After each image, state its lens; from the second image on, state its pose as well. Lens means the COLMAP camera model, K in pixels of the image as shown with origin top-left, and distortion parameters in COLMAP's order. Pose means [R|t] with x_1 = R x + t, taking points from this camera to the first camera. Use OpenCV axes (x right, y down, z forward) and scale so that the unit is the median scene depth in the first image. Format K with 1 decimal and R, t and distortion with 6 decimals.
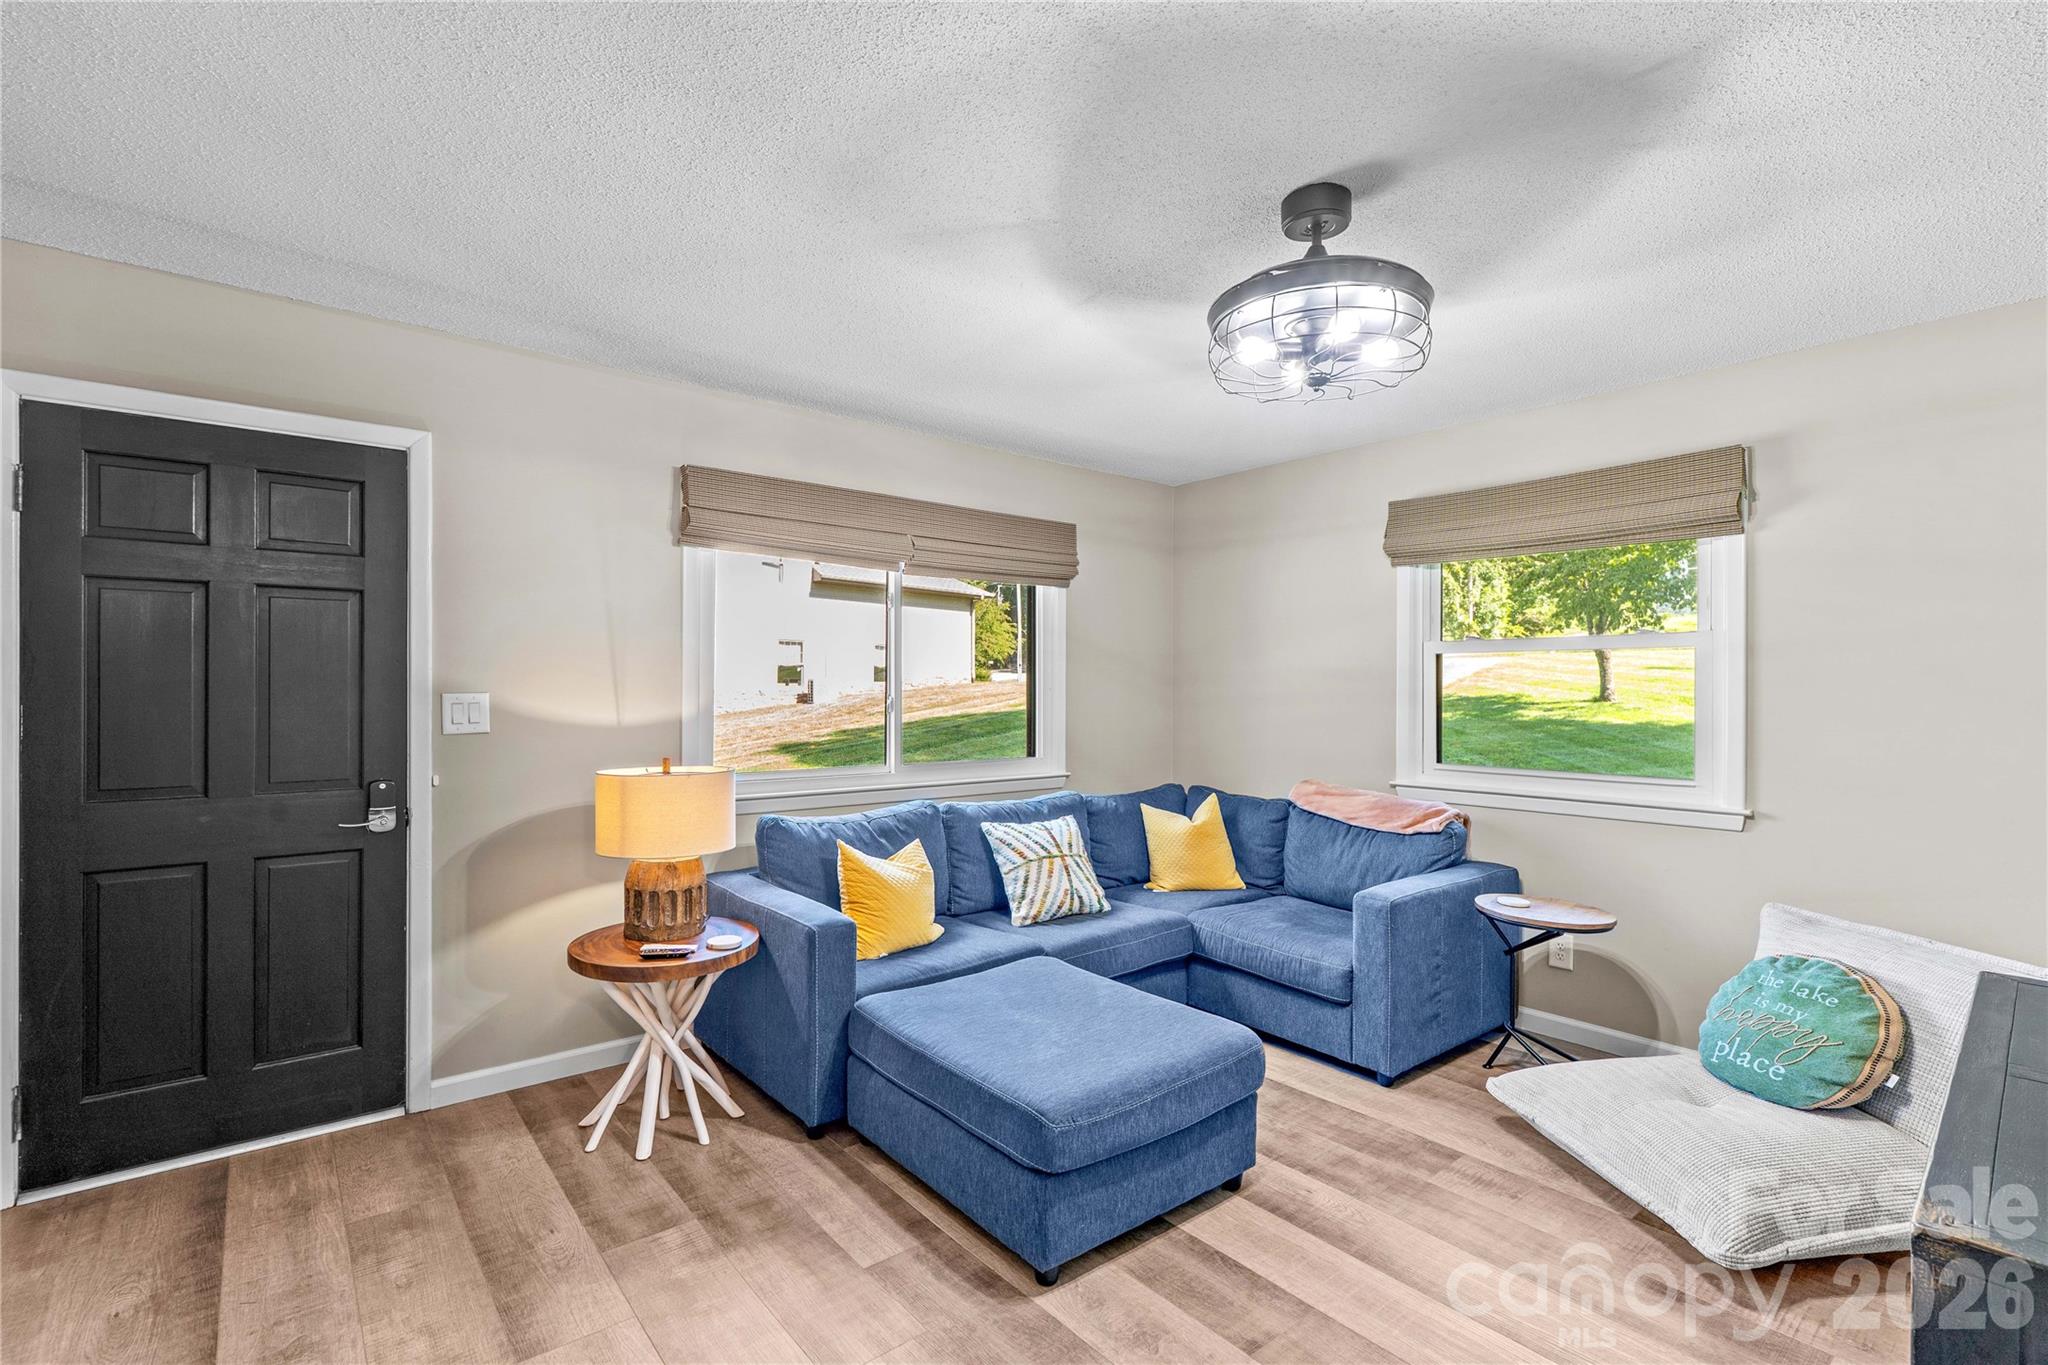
lens RADIAL K [[930.2, 0, 1018.8], [0, 930.2, 686.2], [0, 0, 1]] dist [-0.007008, 0.001299]
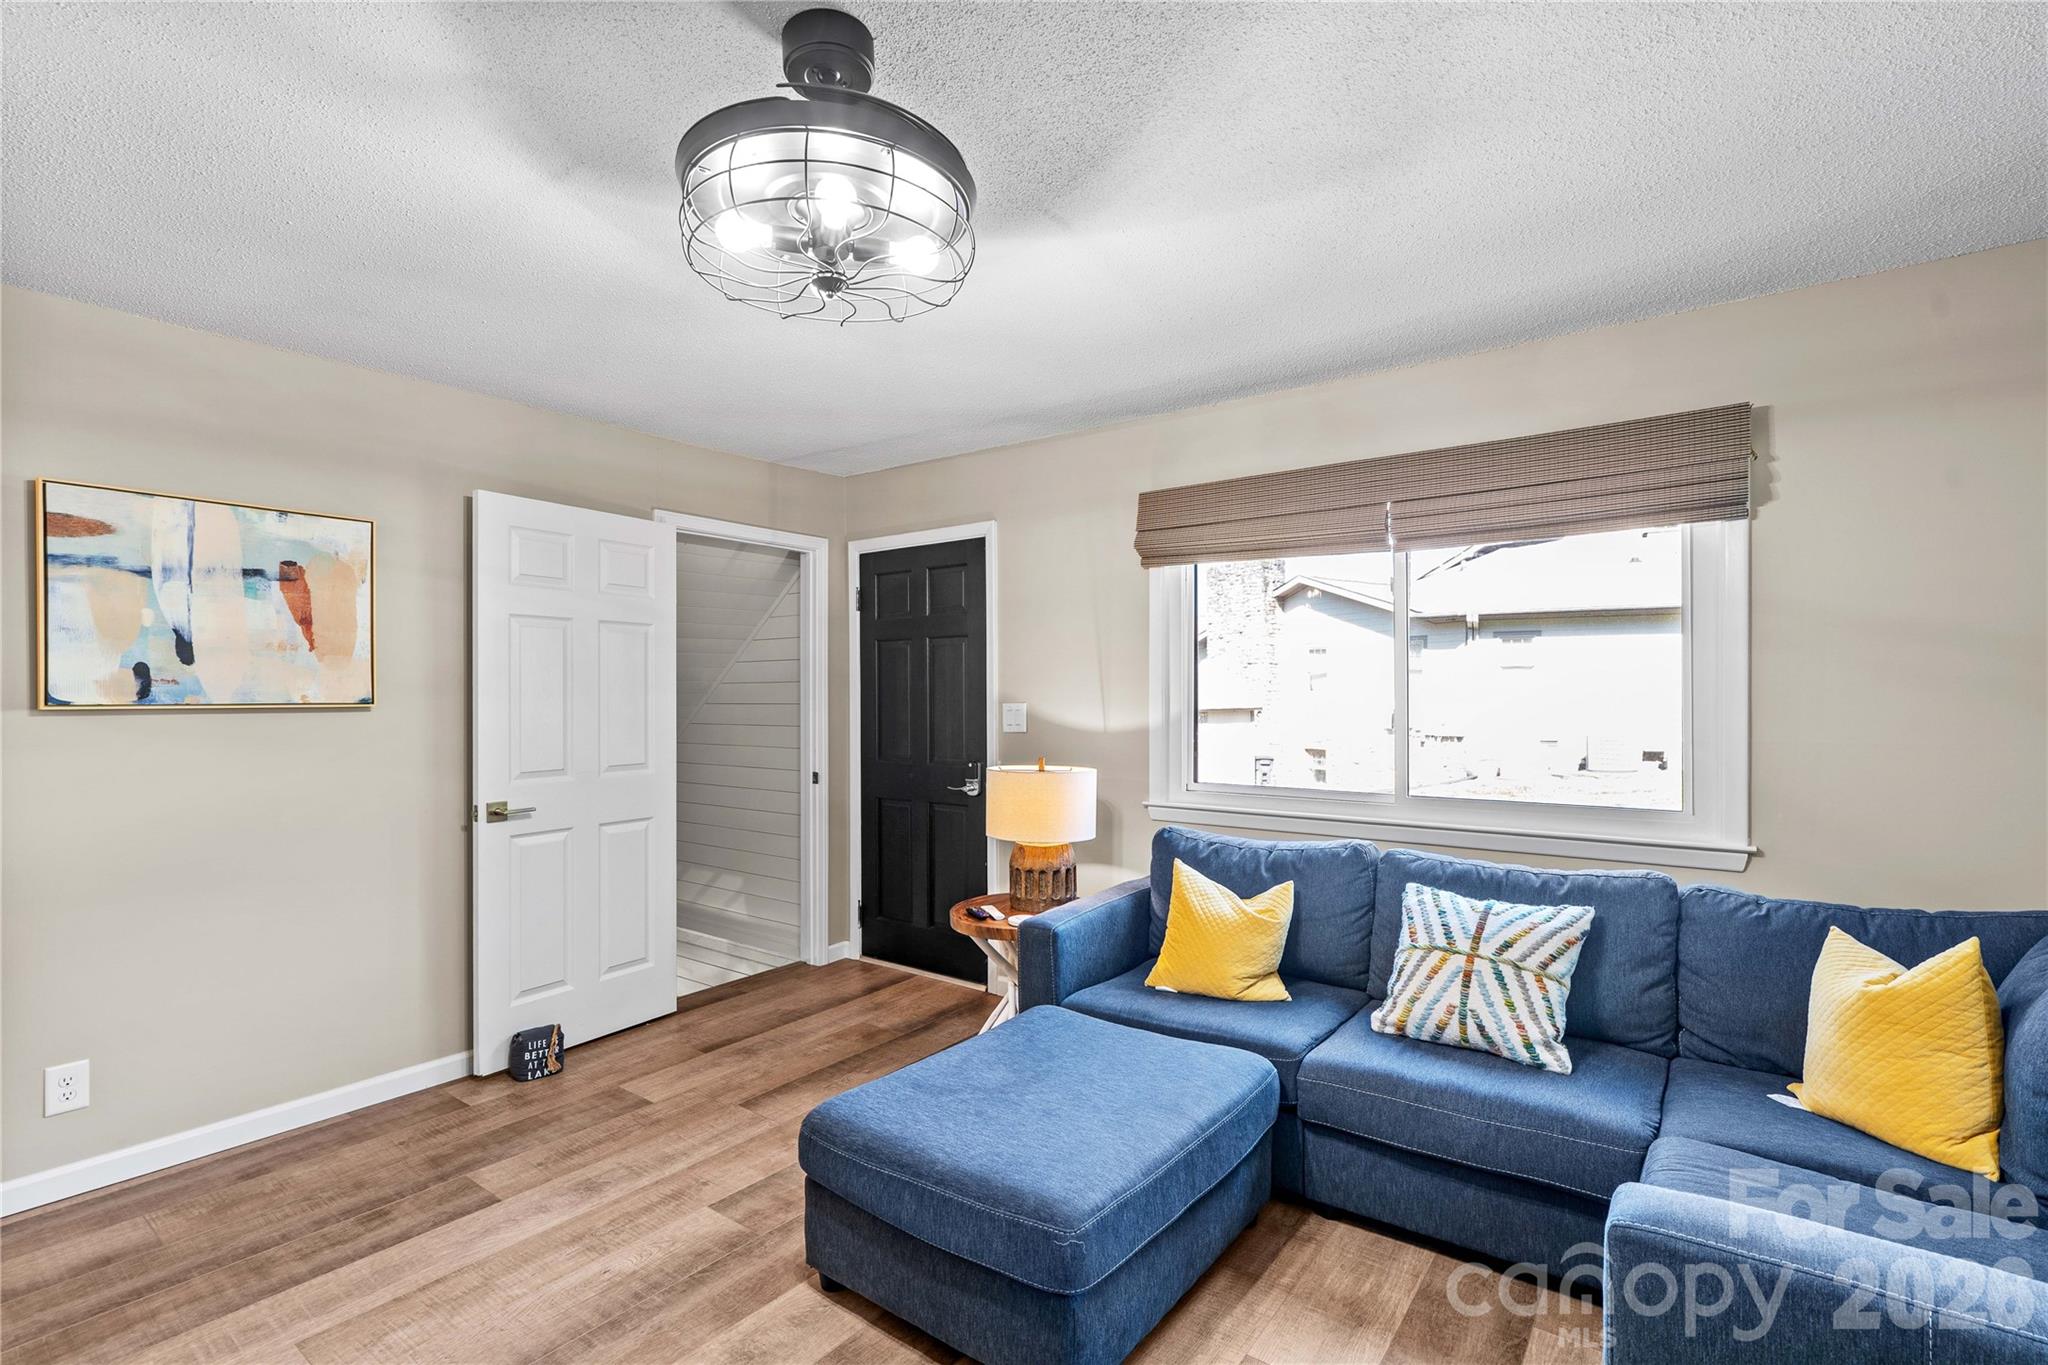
lens RADIAL K [[930.2, 0, 1018.8], [0, 930.2, 686.2], [0, 0, 1]] dist [-0.007008, 0.001299]
pose [[0.250126, -0.012885, -0.968128, 0.759280], [0.006678, 0.999911, -0.011583, -0.000937], [0.968190, -0.003568, 0.250190, 0.671838]]
